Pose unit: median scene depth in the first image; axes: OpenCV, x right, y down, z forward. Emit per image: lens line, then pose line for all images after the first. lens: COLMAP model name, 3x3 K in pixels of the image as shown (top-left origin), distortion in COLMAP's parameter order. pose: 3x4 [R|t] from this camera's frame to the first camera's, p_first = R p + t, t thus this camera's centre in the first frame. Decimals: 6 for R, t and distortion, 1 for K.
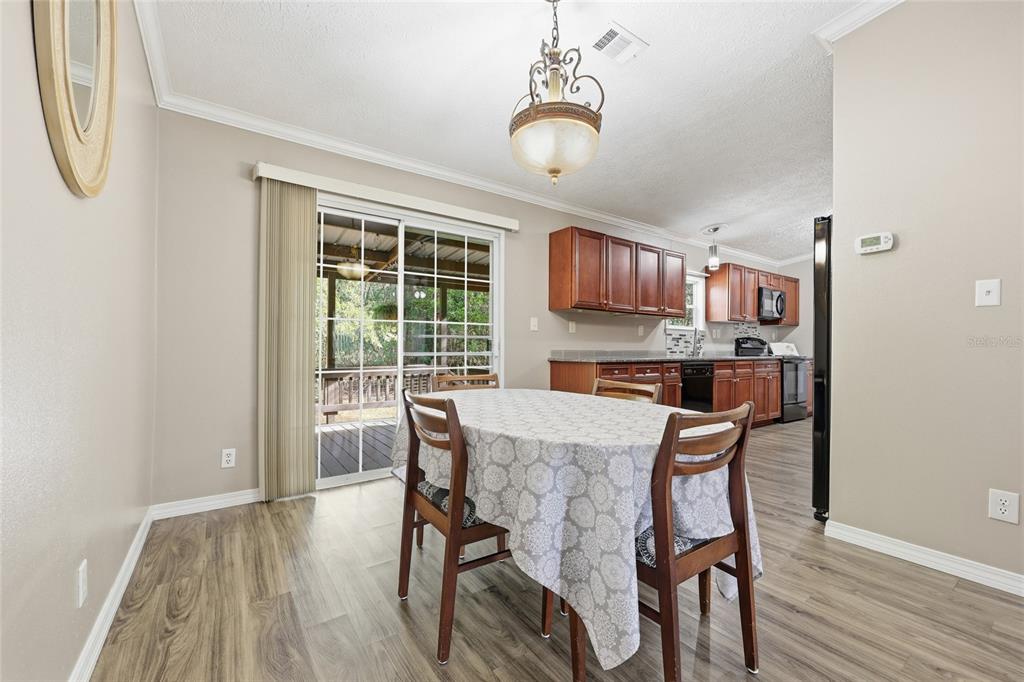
lens RADIAL K [[412.7, 0, 512.0], [0, 412.7, 341.0], [0, 0, 1]] dist [-0.000889, -0.000139]
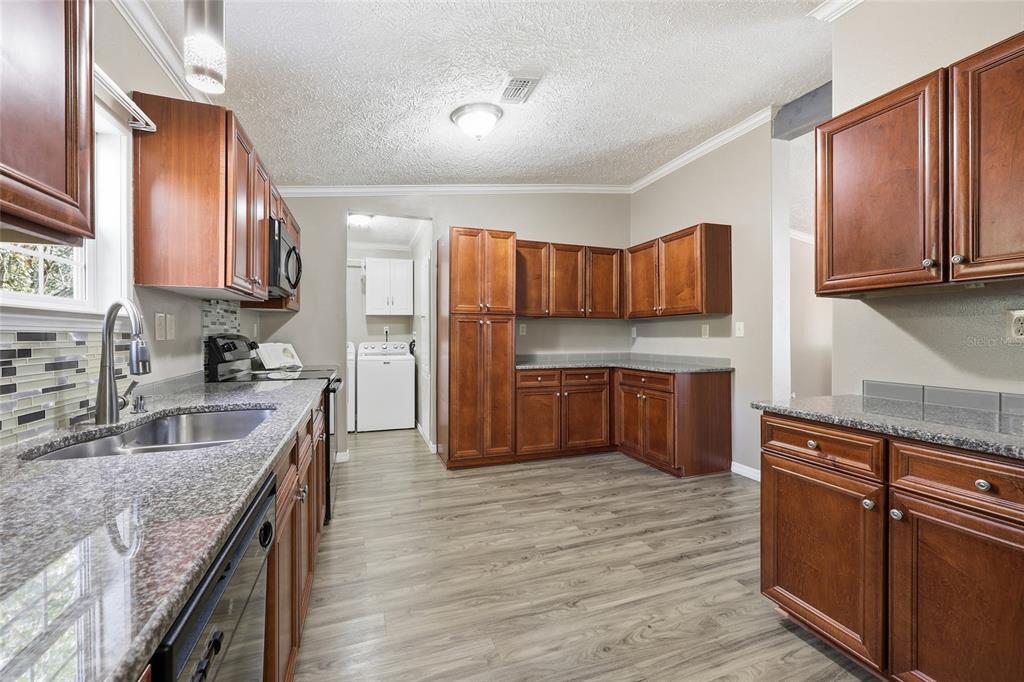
lens RADIAL K [[422.1, 0, 512.7], [0, 422.1, 335.7], [0, 0, 1]] dist [-0.000115, 0.000117]
pose [[0.257362, -0.010814, 0.966255, 0.262642], [-0.012206, 0.999821, 0.014441, -0.020194], [-0.966238, -0.015511, 0.257184, 0.697805]]
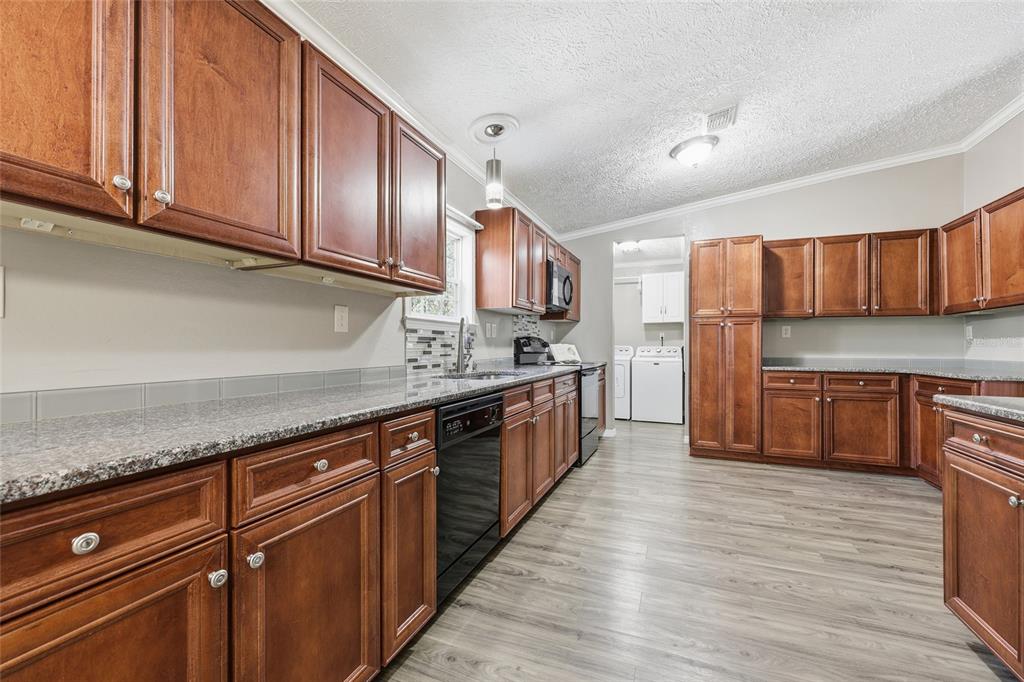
lens RADIAL K [[412.7, 0, 512.0], [0, 412.7, 341.0], [0, 0, 1]] dist [-0.000889, -0.000139]
pose [[0.840046, -0.001842, 0.542512, 0.210906], [-0.001376, 0.999984, 0.005527, -0.006202], [-0.542514, -0.005389, 0.840030, 0.516605]]
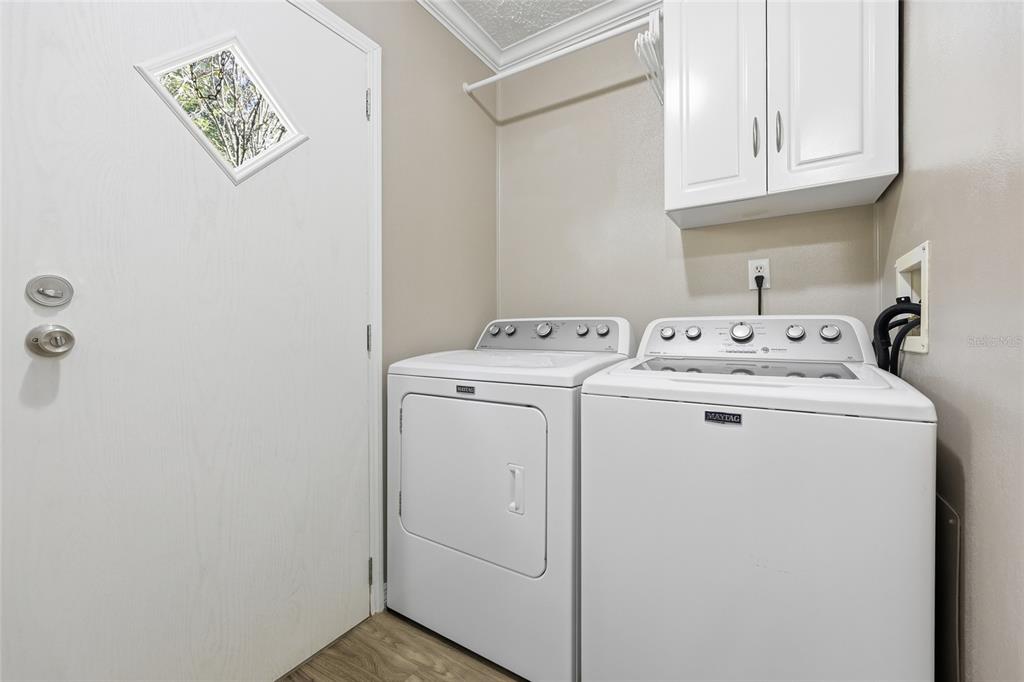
lens RADIAL K [[412.7, 0, 512.0], [0, 412.7, 341.0], [0, 0, 1]] dist [-0.000889, -0.000139]
pose [[0.925949, -0.014072, 0.377386, 0.984005], [0.004945, 0.999672, 0.025141, 0.024478], [-0.377615, -0.021413, 0.925715, 1.104547]]
